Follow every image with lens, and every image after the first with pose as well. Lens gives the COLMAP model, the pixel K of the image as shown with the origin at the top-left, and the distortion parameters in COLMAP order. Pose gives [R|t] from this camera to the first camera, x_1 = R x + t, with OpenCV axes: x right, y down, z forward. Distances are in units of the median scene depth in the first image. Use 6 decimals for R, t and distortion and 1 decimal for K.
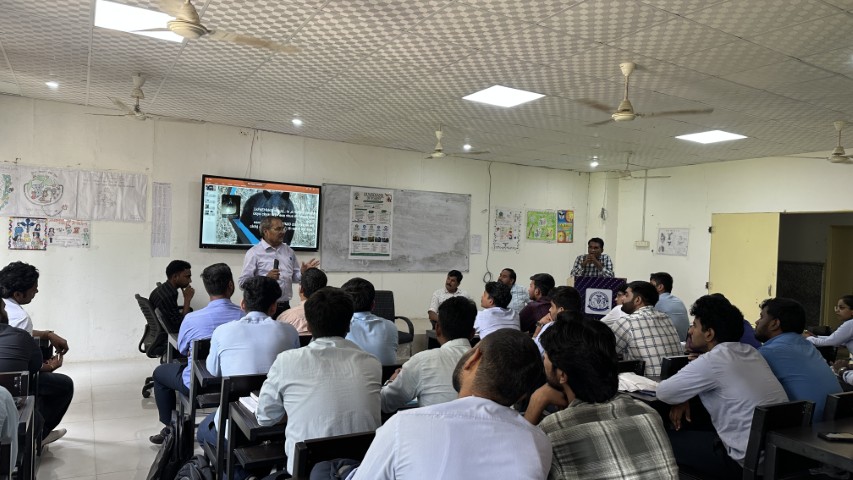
lens RADIAL K [[608.9, 0, 427.9], [0, 608.9, 248.2], [0, 0, 1]] dist [0.213058, -0.153208]
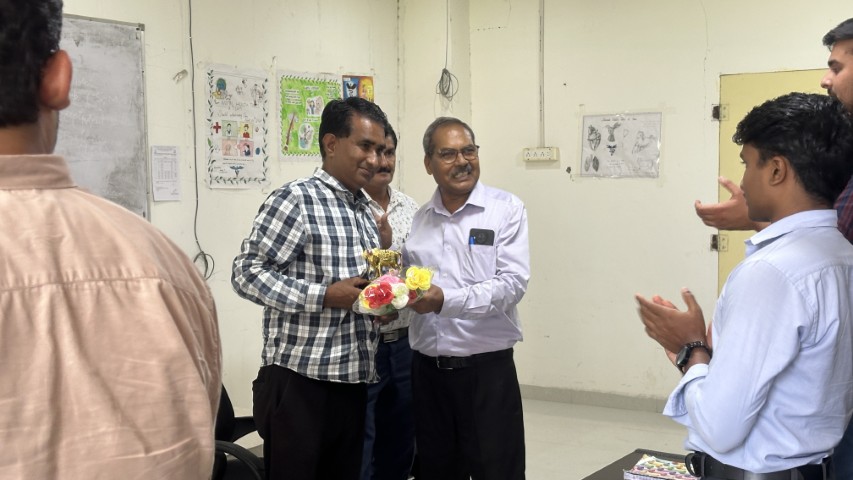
lens RADIAL K [[1198.6, 0, 426.5], [0, 1198.6, 240.0], [0, 0, 1]] dist [0.214362, -0.062745]
pose [[0.869422, -0.076106, 0.488173, -0.182451], [0.049880, 0.996537, 0.066525, -0.010395], [-0.491546, -0.033488, 0.870208, 0.484998]]
